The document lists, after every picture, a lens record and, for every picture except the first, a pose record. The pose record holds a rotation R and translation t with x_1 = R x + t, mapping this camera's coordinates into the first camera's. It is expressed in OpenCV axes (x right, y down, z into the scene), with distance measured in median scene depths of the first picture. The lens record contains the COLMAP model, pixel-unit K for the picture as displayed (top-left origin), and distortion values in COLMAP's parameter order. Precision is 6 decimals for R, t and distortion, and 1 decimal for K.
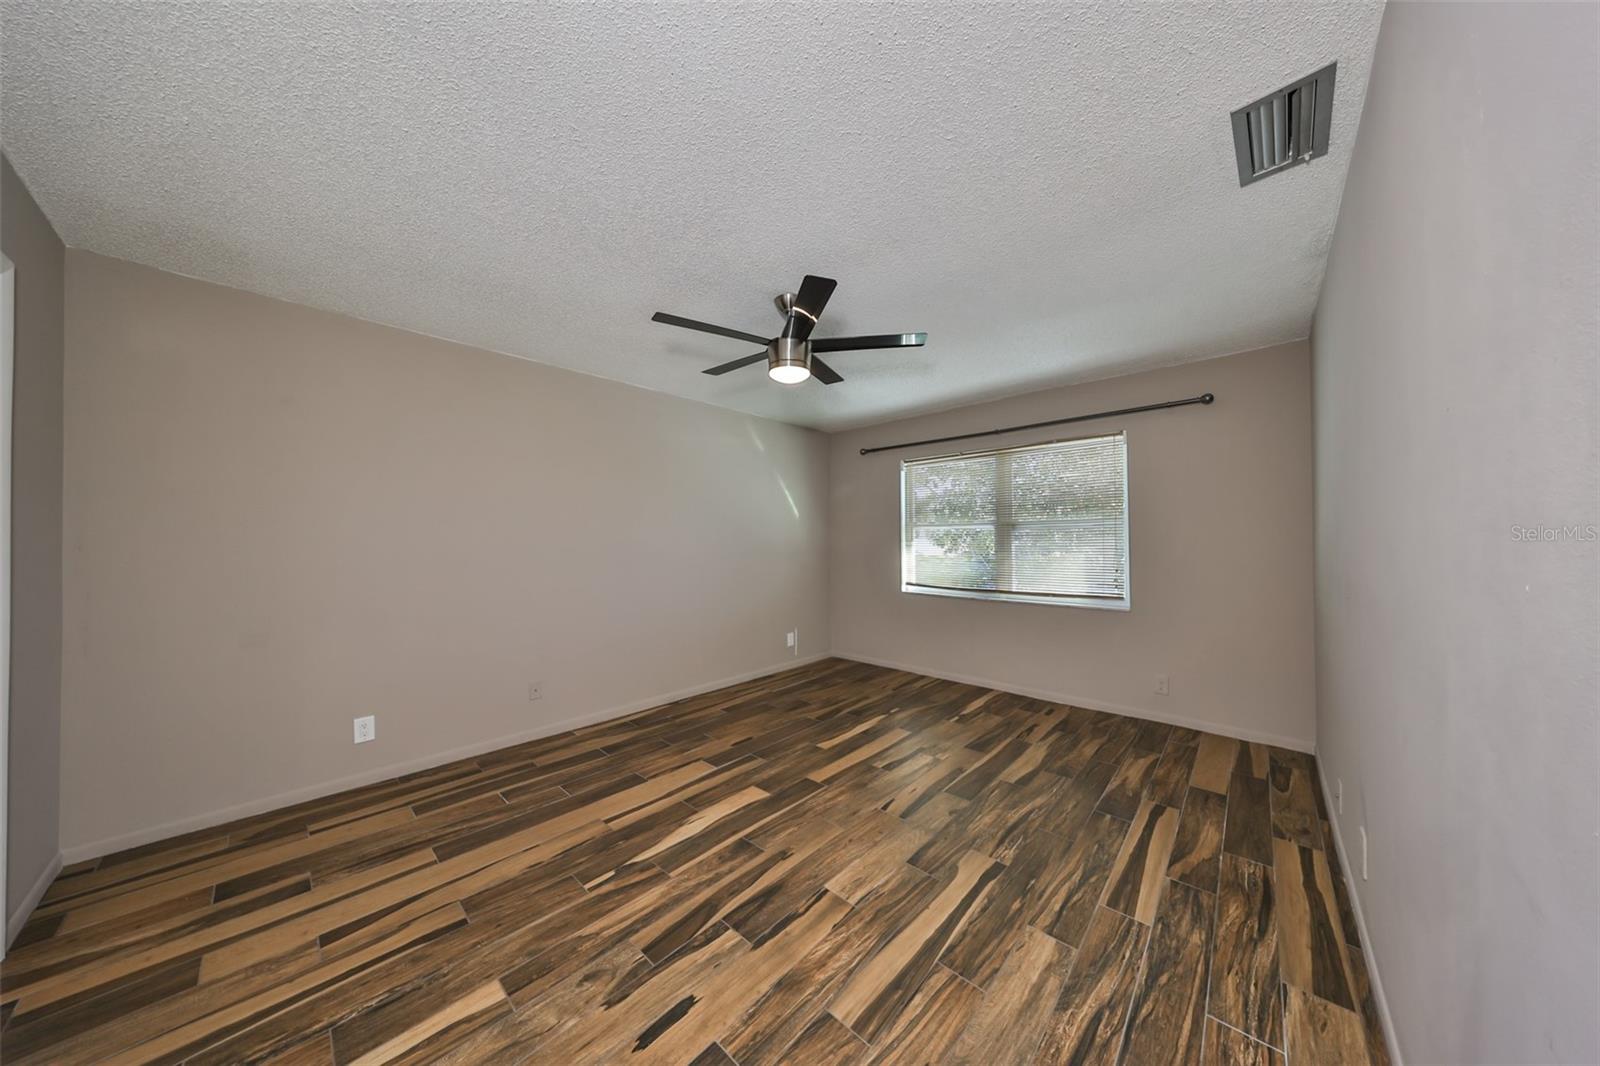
lens RADIAL K [[512.2, 0, 800.0], [0, 512.2, 533.0], [0, 0, 1]] dist [-0.001212, 0.000011]
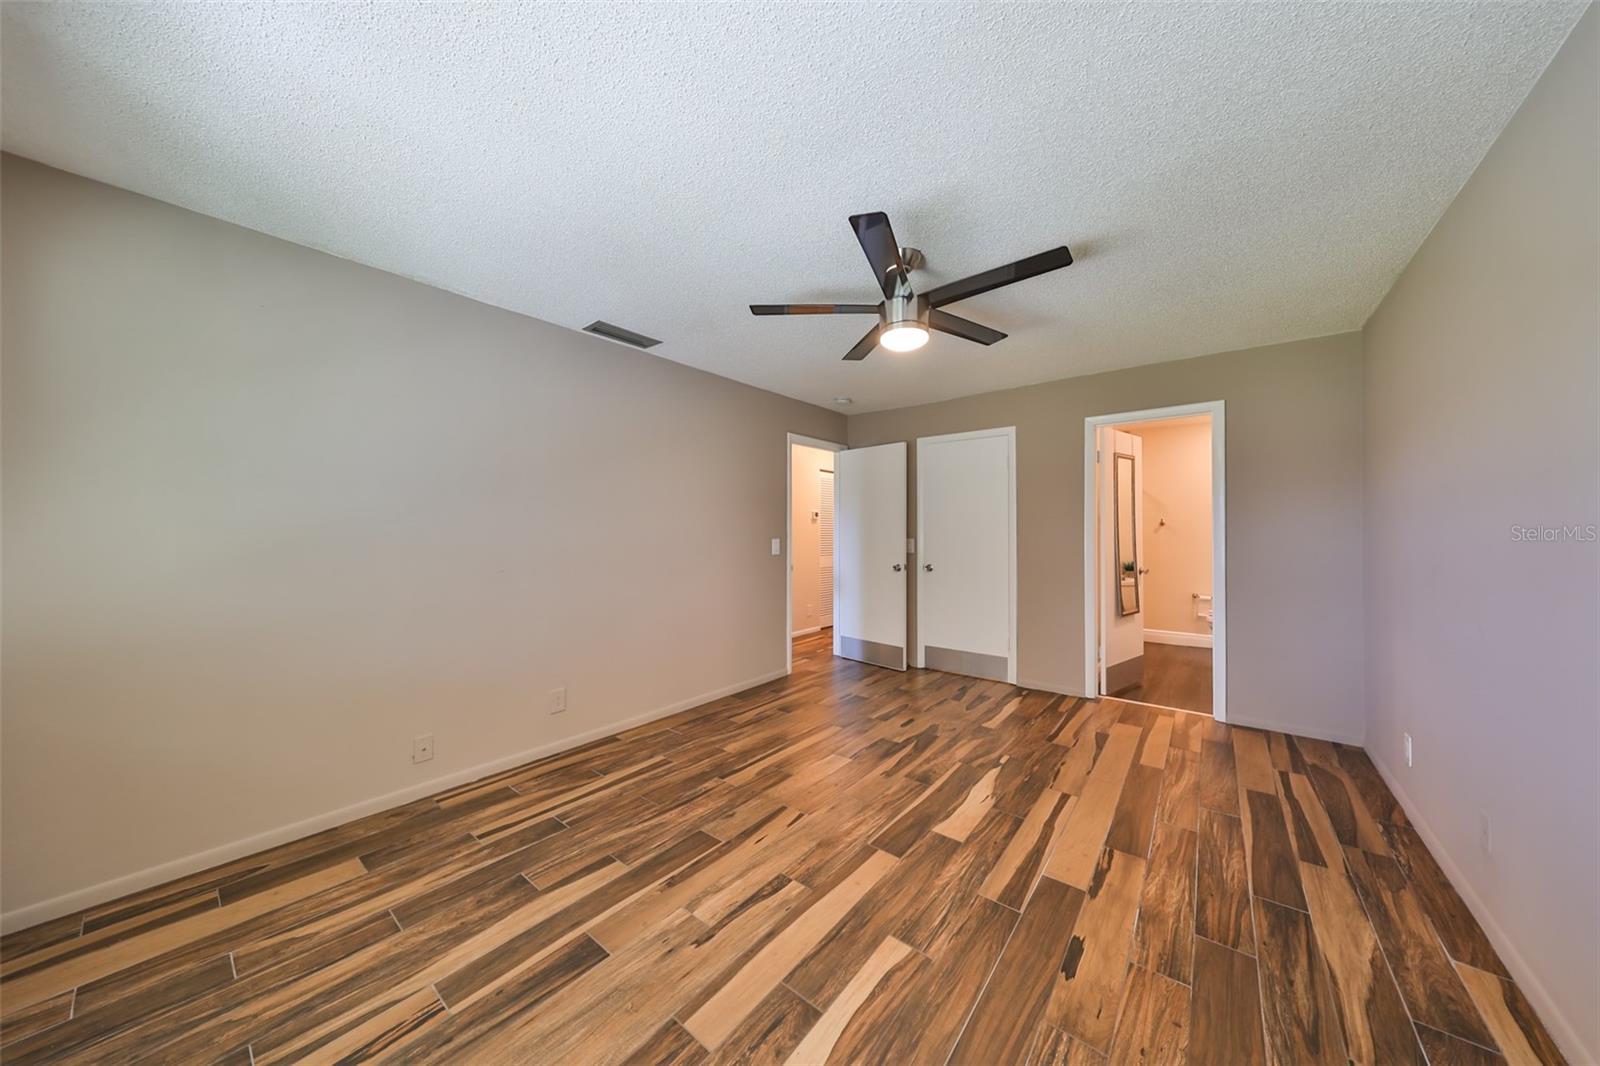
lens RADIAL K [[486.1, 0, 800.0], [0, 486.1, 533.0], [0, 0, 1]] dist [0.010151, -0.000195]
pose [[-0.999170, 0.003110, -0.040610, 0.206624], [0.003825, 0.999839, -0.017527, 0.038313], [0.040549, -0.017668, -0.999021, 1.949431]]
